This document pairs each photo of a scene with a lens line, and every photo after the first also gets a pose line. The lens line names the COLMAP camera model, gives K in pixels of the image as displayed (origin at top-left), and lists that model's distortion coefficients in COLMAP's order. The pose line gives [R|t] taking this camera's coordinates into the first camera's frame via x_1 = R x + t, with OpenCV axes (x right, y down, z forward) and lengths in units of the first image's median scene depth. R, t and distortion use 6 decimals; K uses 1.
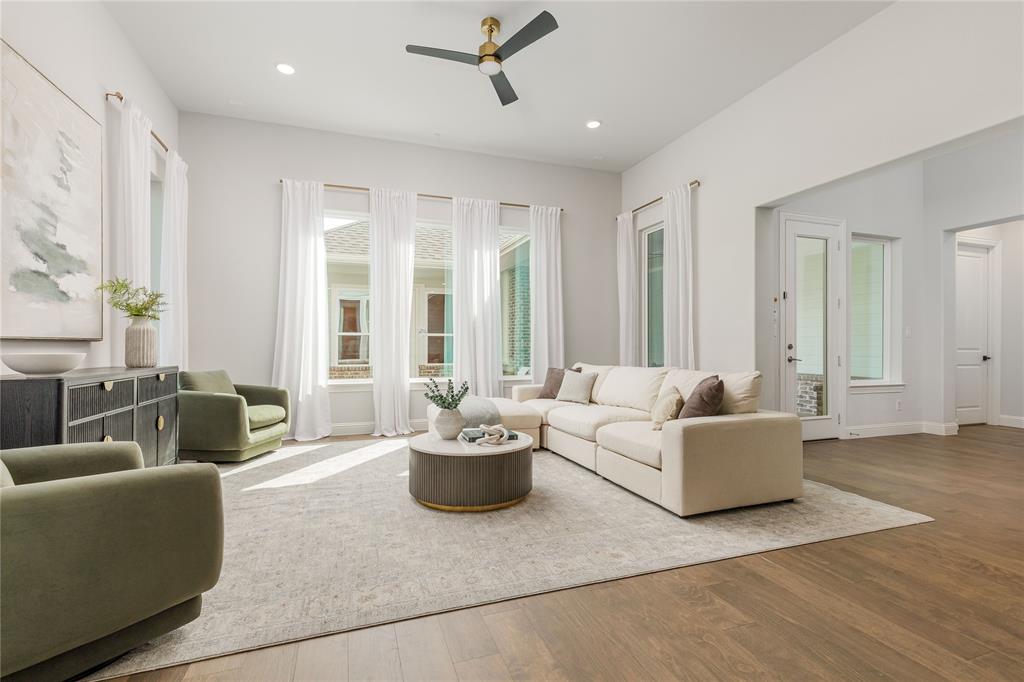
lens RADIAL K [[464.3, 0, 505.9], [0, 464.3, 346.1], [0, 0, 1]] dist [0.007394, -0.000919]
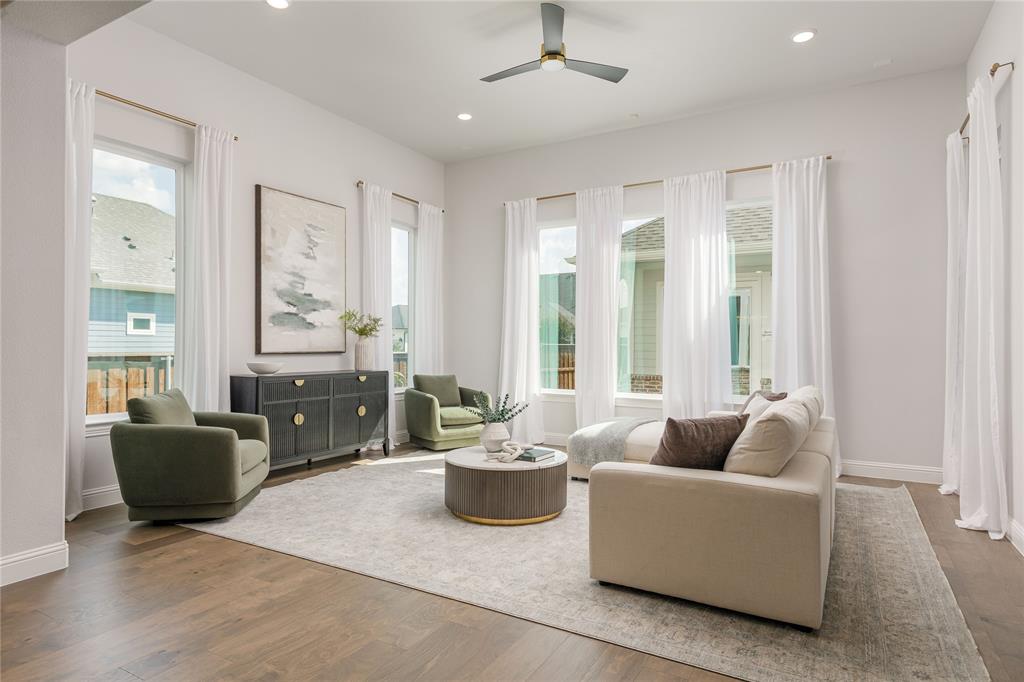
lens RADIAL K [[584.5, 0, 515.8], [0, 584.5, 343.6], [0, 0, 1]] dist [0.006999, -0.001135]
pose [[0.652585, 0.002275, -0.757712, 1.036311], [-0.004617, 0.999989, -0.000974, -0.045351], [0.757701, 0.004134, 0.652589, 0.218690]]
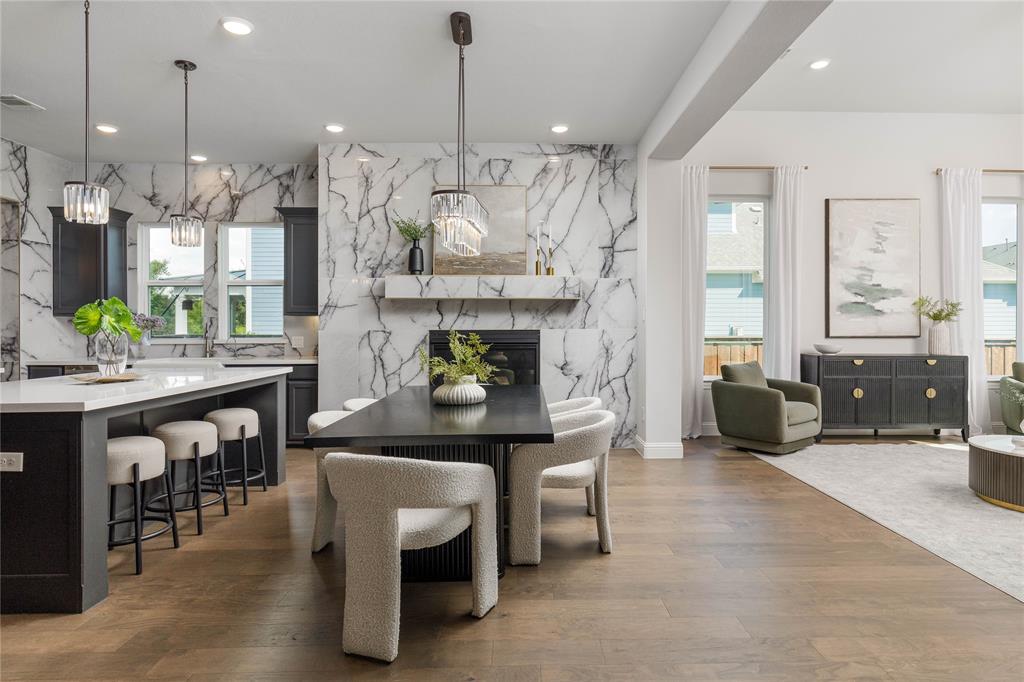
lens RADIAL K [[584.5, 0, 519.8], [0, 584.5, 333.1], [0, 0, 1]] dist [0.006999, -0.001135]
pose [[-0.322059, 0.015234, -0.946597, 1.632052], [0.001185, 0.999876, 0.015688, -0.063475], [0.946719, 0.003931, -0.322037, 0.412463]]
